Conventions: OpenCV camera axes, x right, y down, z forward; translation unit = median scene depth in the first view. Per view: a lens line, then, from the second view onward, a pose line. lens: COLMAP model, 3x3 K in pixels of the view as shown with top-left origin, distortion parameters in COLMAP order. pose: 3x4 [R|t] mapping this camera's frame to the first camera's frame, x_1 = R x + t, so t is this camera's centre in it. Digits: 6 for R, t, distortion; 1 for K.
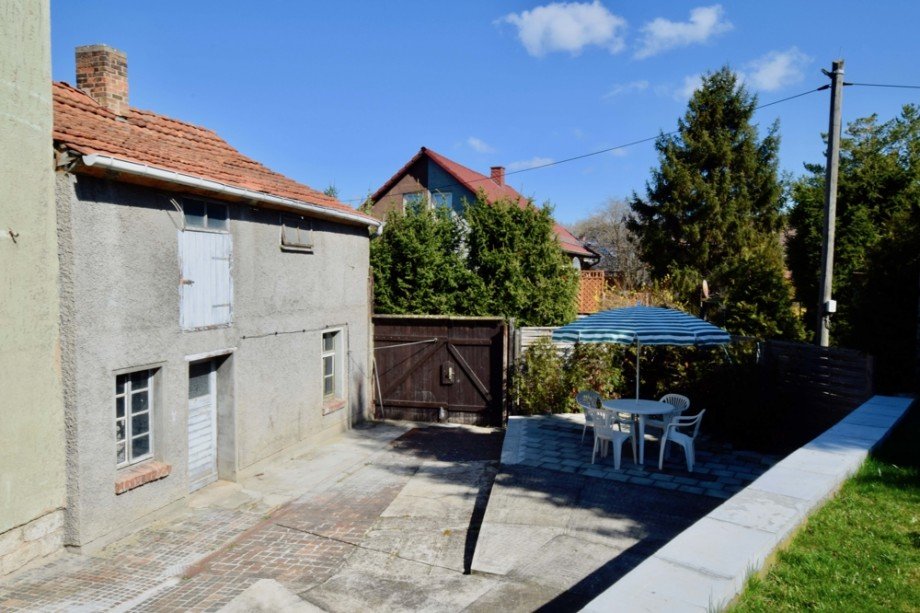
lens RADIAL K [[663.4, 0, 463.0], [0, 663.4, 310.5], [0, 0, 1]] dist [0.025698, -0.011729]
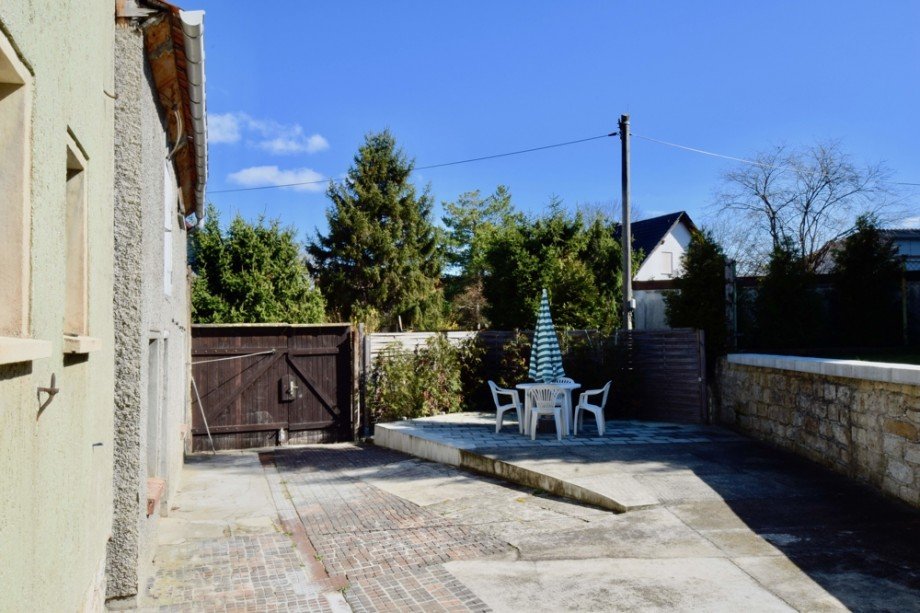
lens RADIAL K [[658.8, 0, 476.5], [0, 658.8, 308.1], [0, 0, 1]] dist [0.025277, -0.001539]
pose [[0.817502, 0.006915, 0.575884, -0.332434], [0.046913, 0.995806, -0.078552, 0.070265], [-0.574011, 0.091233, 0.813749, 0.130108]]
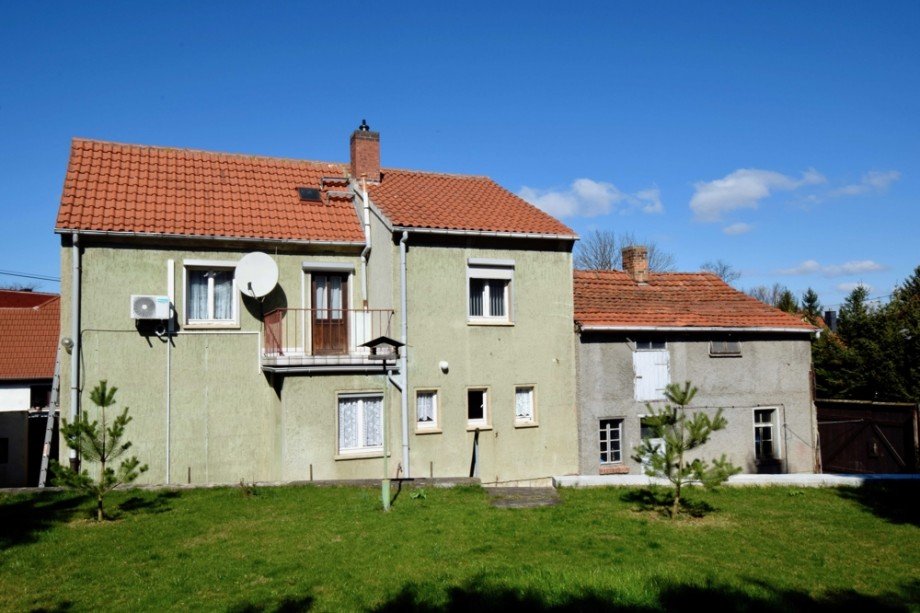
lens RADIAL K [[663.4, 0, 463.0], [0, 663.4, 310.5], [0, 0, 1]] dist [0.025698, -0.011729]
pose [[0.597205, -0.073342, -0.798728, 0.547556], [-0.024126, 0.993718, -0.109285, -0.006724], [0.801726, 0.084536, 0.591684, -0.385880]]
